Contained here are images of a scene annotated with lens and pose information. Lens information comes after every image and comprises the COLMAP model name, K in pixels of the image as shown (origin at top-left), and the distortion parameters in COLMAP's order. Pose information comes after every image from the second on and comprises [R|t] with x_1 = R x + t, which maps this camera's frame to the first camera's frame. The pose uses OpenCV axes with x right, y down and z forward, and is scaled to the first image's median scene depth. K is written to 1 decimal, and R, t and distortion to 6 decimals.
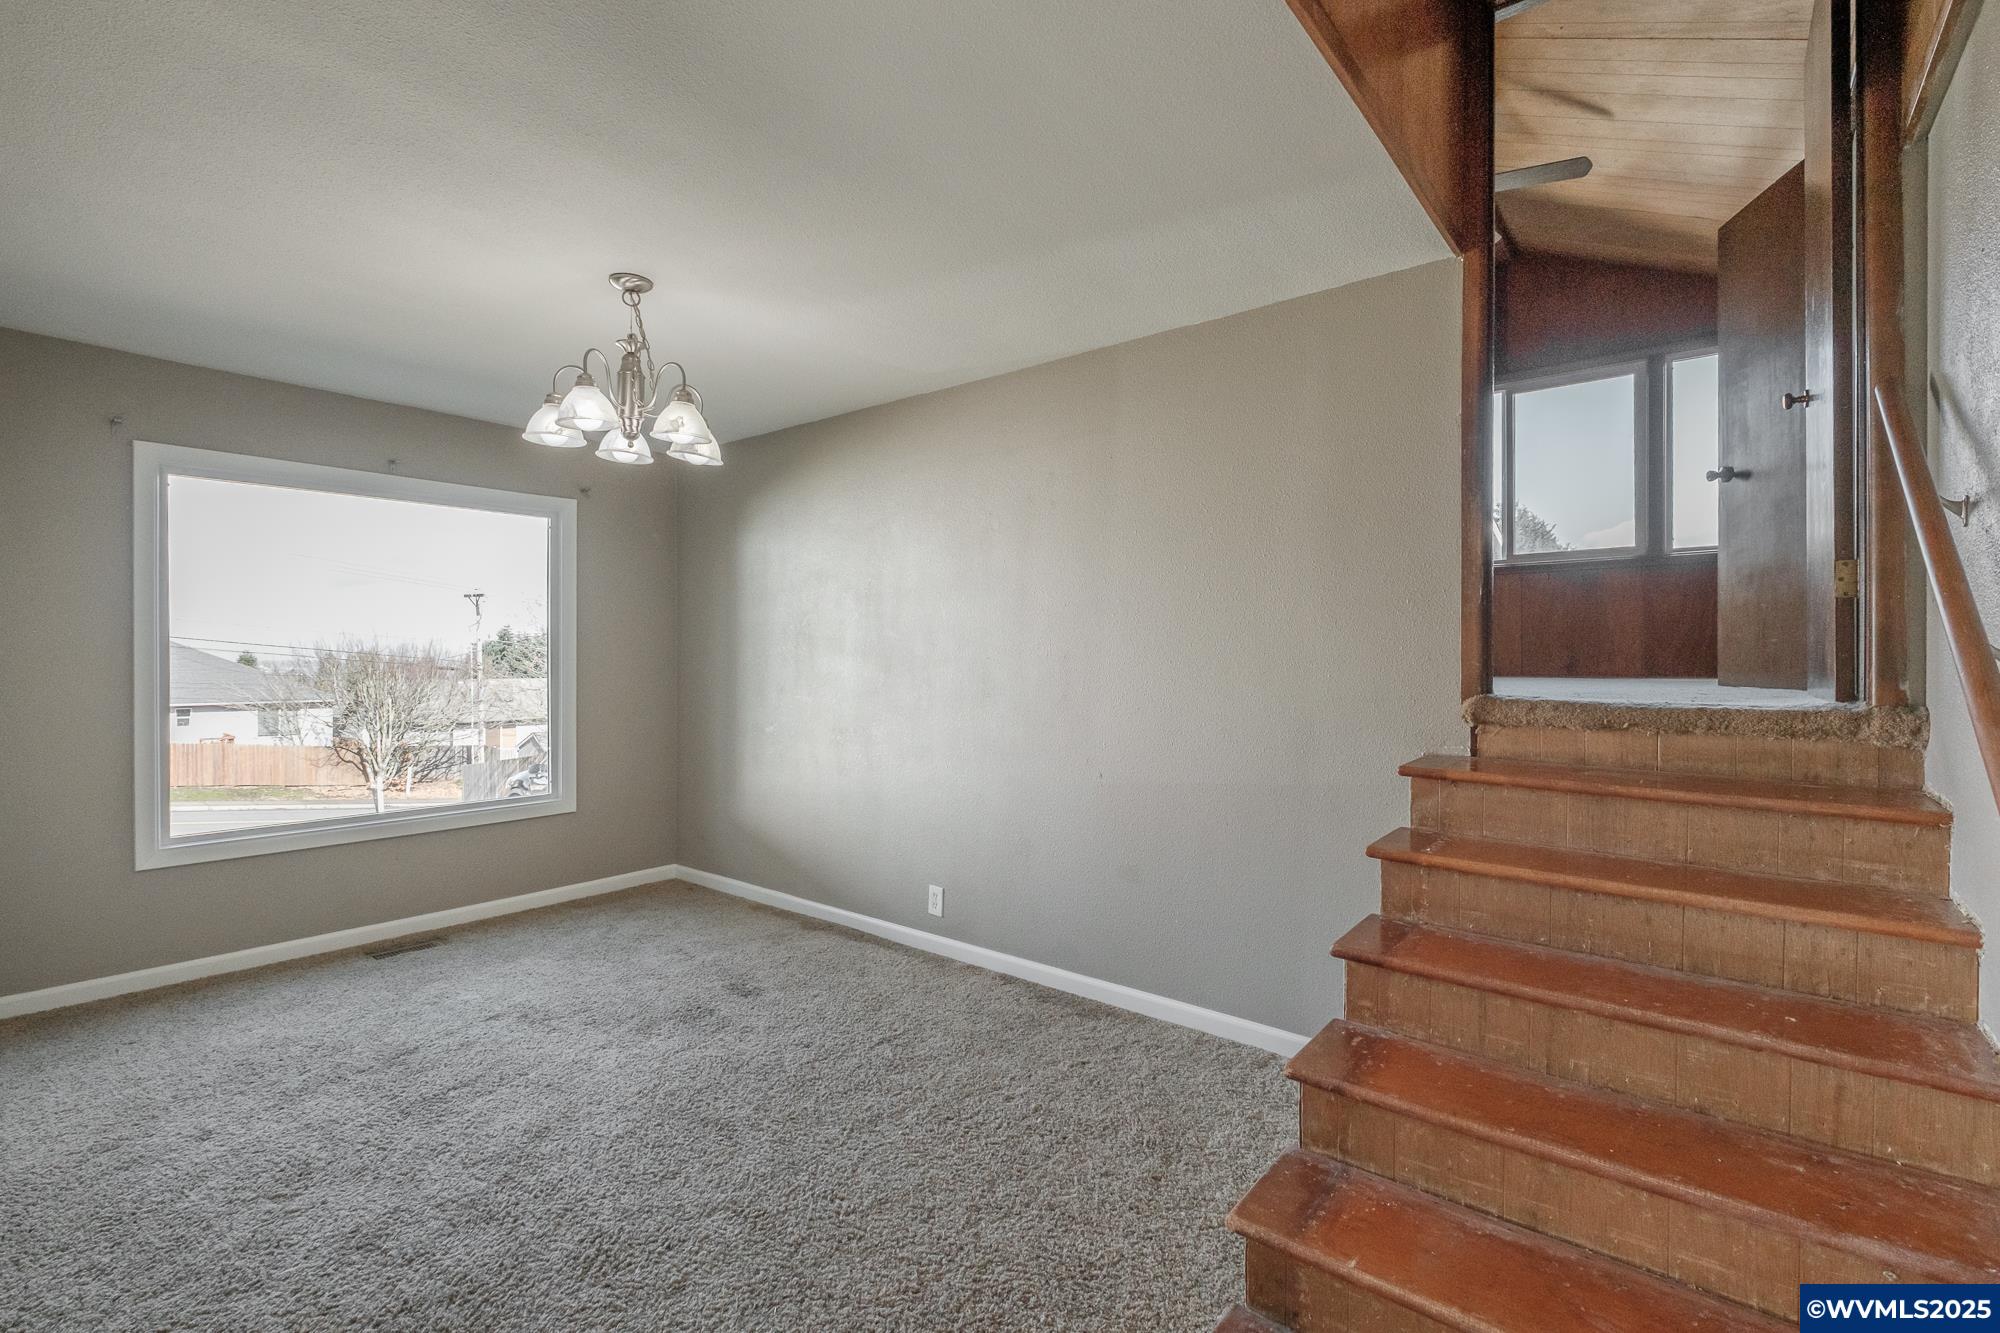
lens RADIAL K [[882.3, 0, 1020.1], [0, 882.3, 657.3], [0, 0, 1]] dist [0.000317, -0.000284]
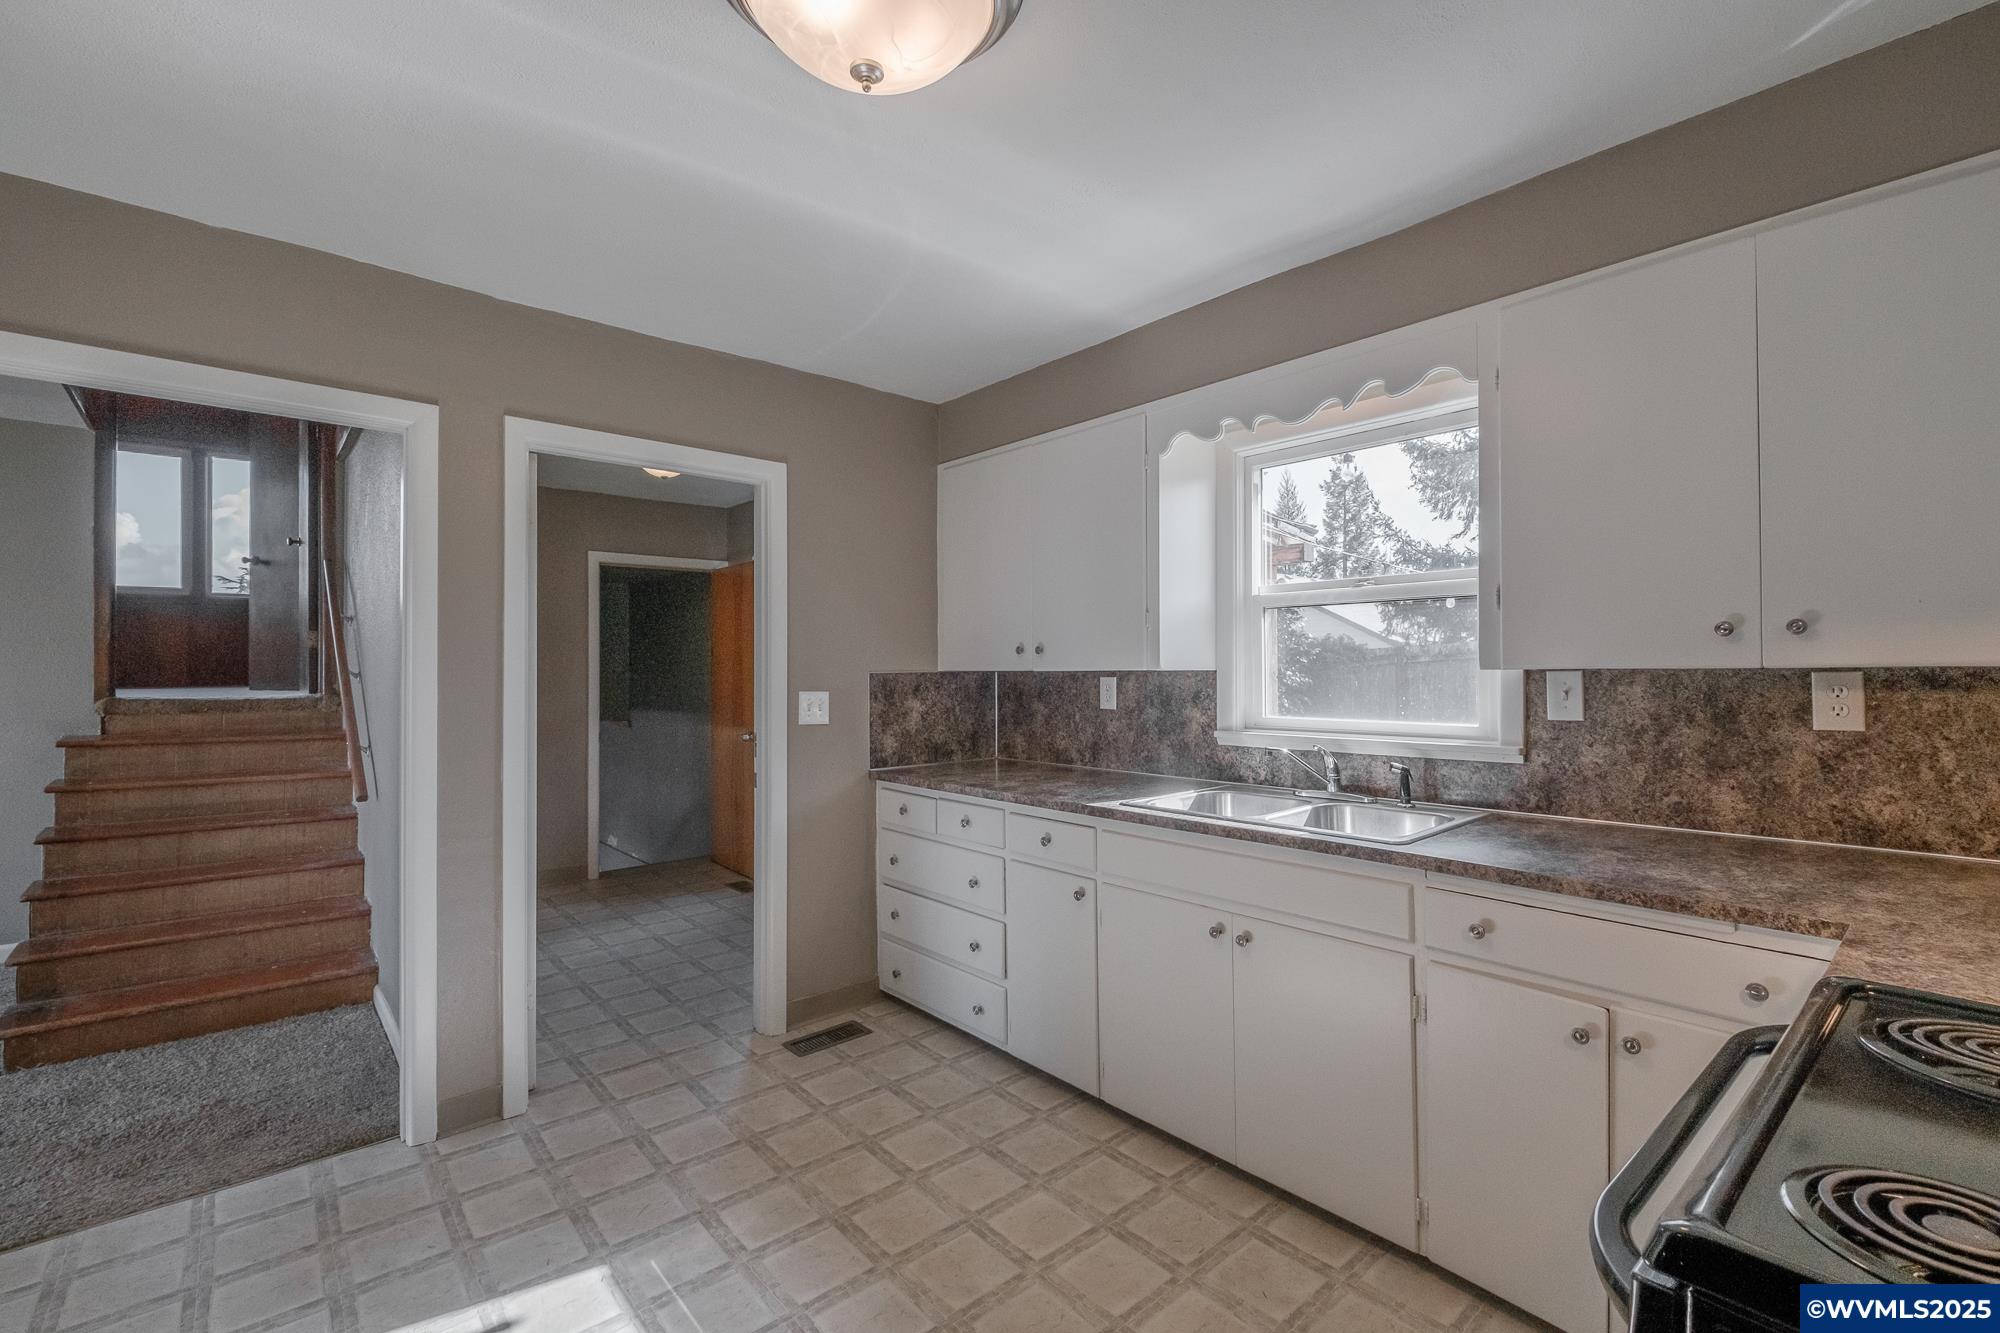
lens RADIAL K [[882.3, 0, 1020.1], [0, 882.3, 657.3], [0, 0, 1]] dist [0.000317, -0.000284]
pose [[0.172321, 0.009150, 0.984998, -0.877316], [0.005733, 0.999931, -0.010292, -0.007309], [-0.985024, 0.007420, 0.172257, -1.052208]]
